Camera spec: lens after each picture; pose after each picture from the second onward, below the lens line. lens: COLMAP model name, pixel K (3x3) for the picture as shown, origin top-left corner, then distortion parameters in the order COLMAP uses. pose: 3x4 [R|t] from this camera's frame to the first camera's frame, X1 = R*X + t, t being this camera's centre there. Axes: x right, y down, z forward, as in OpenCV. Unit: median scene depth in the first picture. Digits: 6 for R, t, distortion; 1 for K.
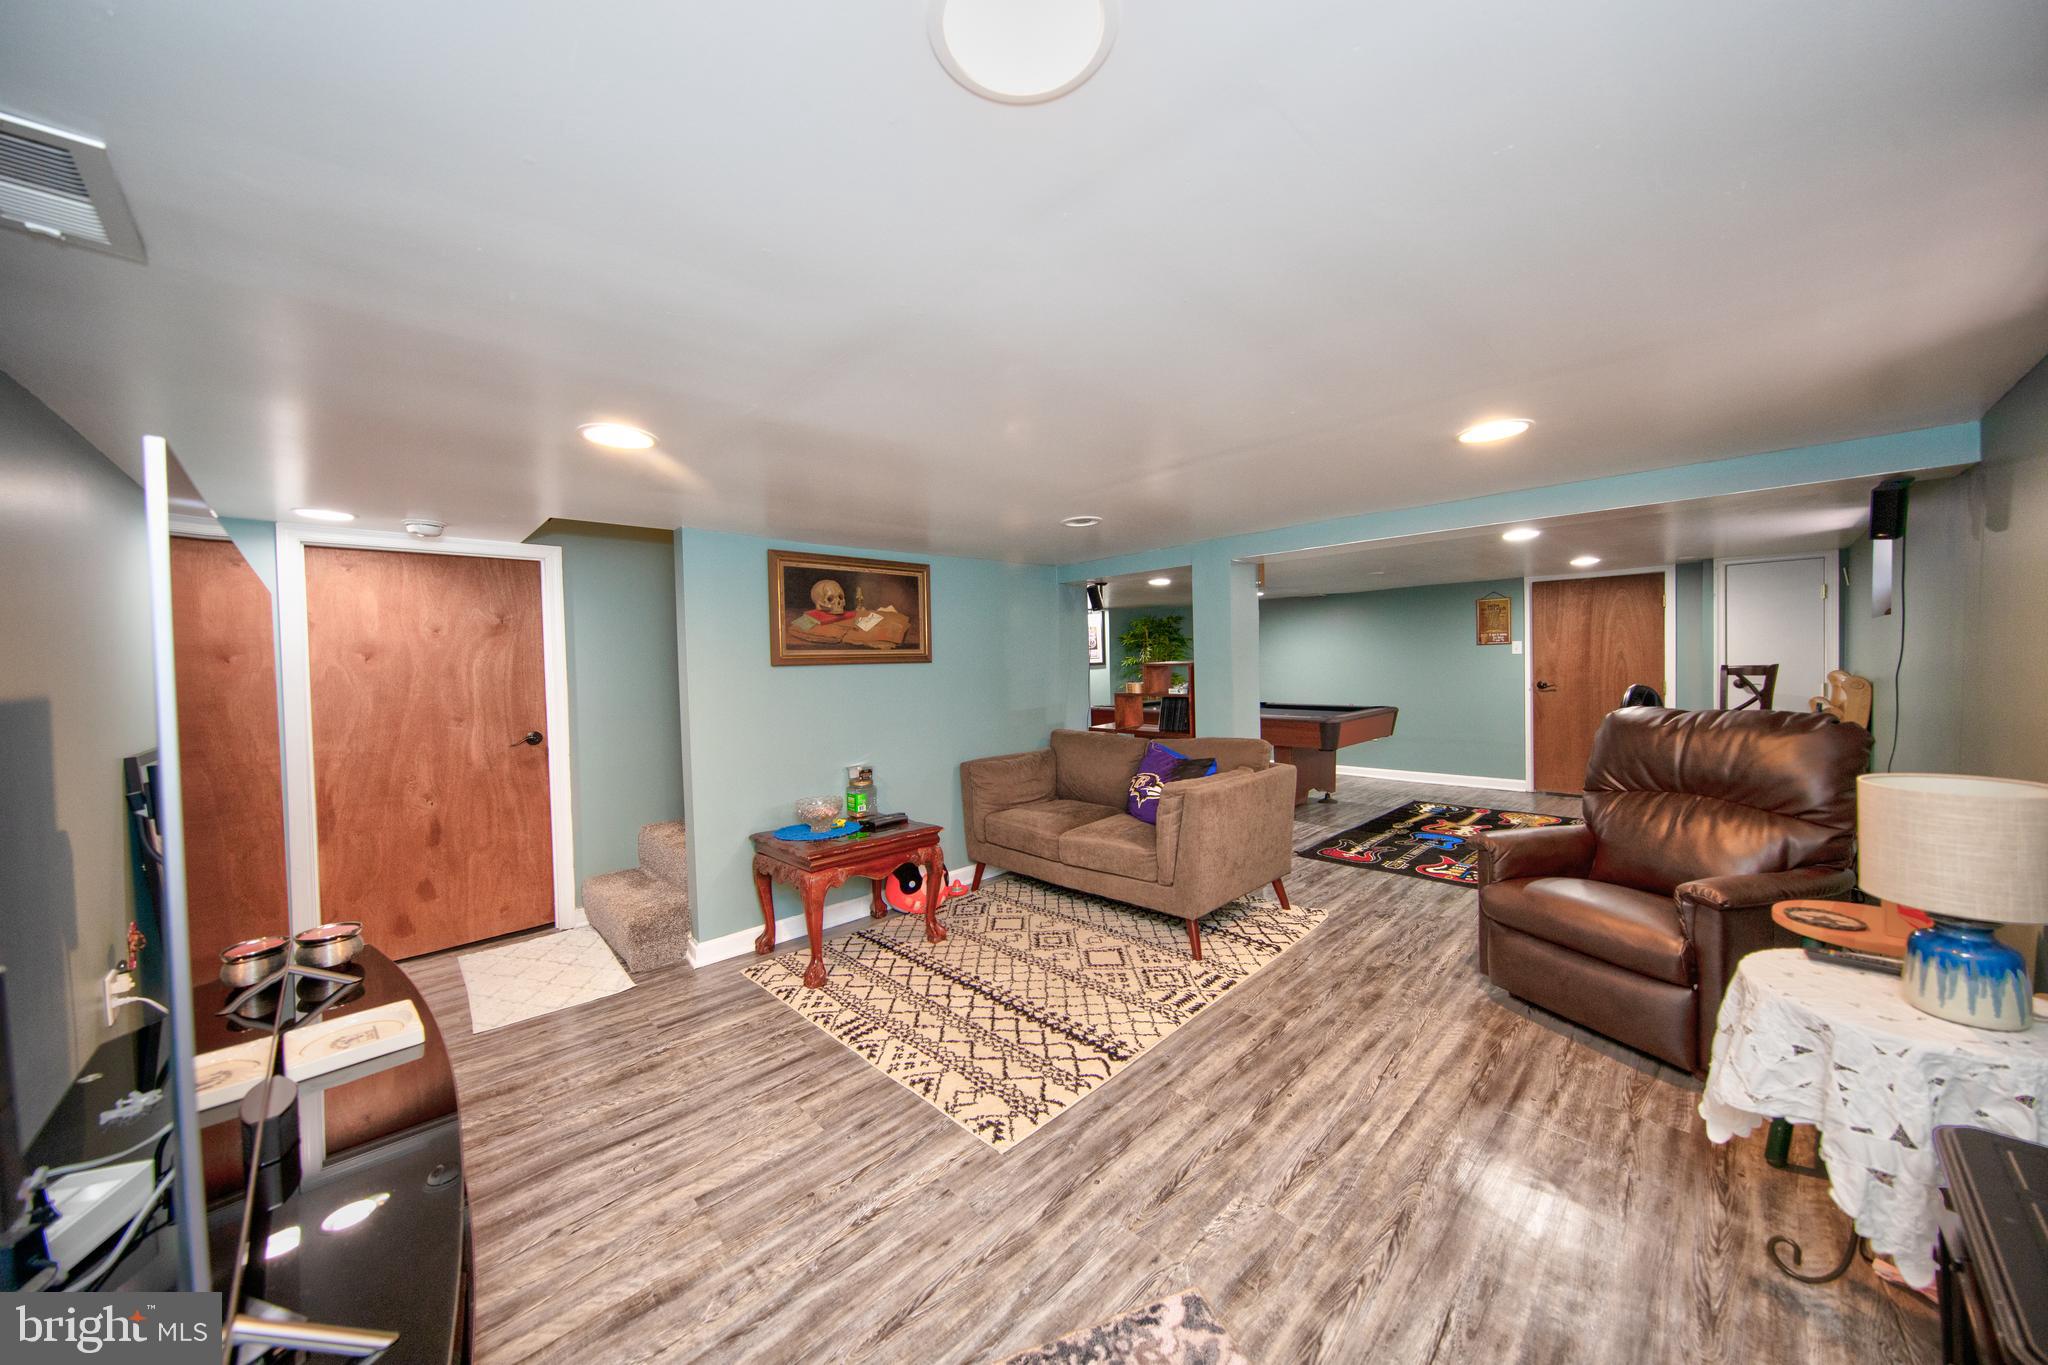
lens RADIAL K [[690.7, 0, 1017.7], [0, 690.7, 676.5], [0, 0, 1]] dist [0.000759, -0.000250]
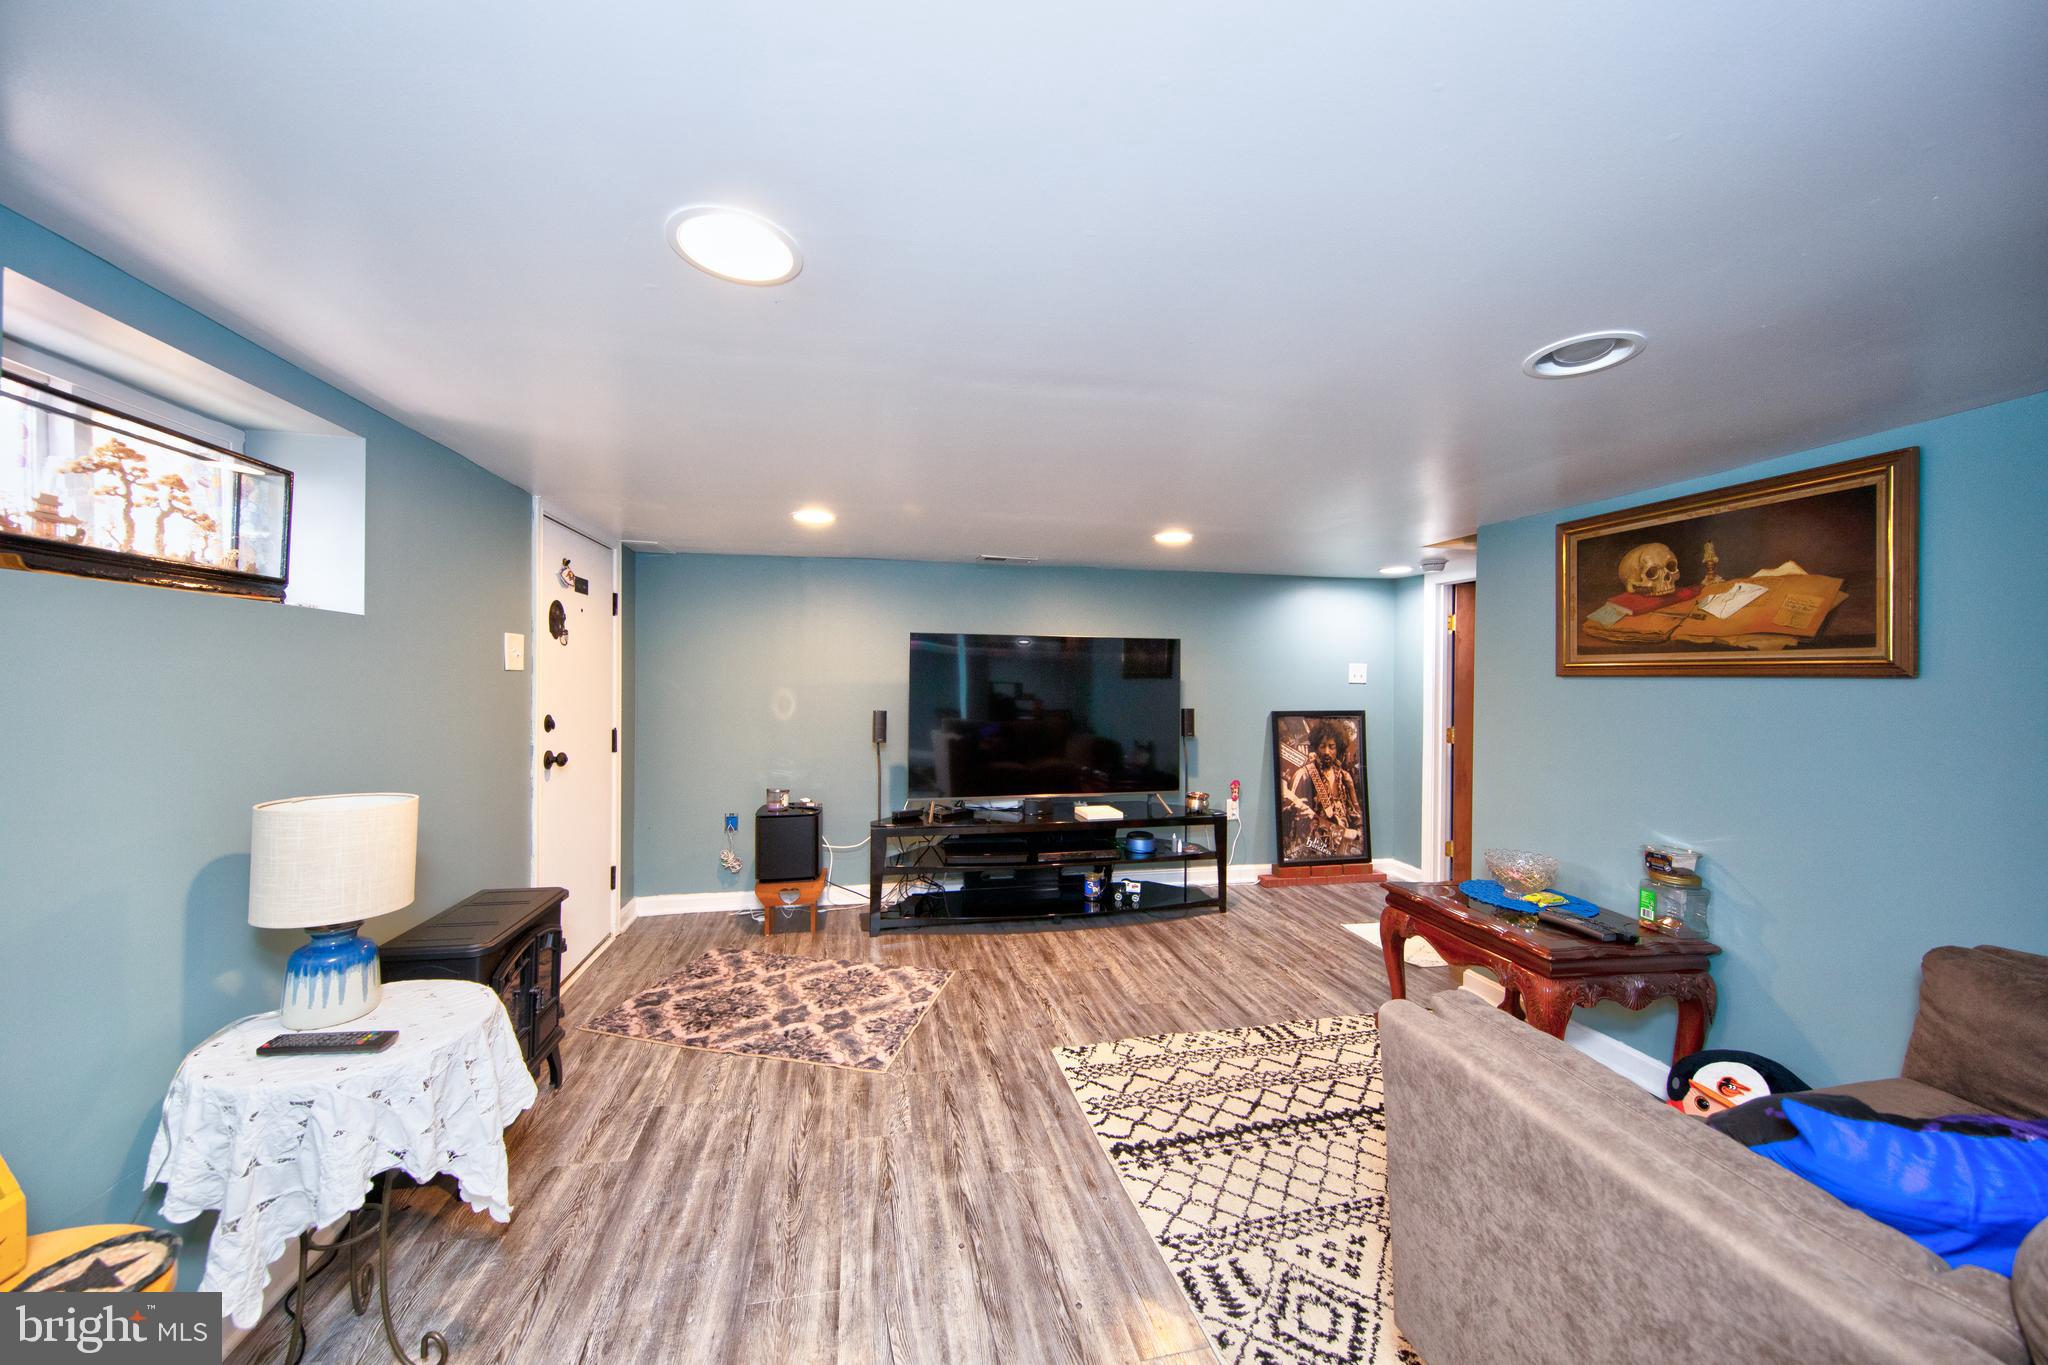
lens RADIAL K [[742.6, 0, 1013.8], [0, 742.6, 680.7], [0, 0, 1]] dist [0.020673, -0.000023]
pose [[-0.529988, 0.029340, -0.847497, 0.928278], [-0.013636, 0.998977, 0.043112, -0.052368], [0.847895, 0.034406, -0.529046, 1.296370]]
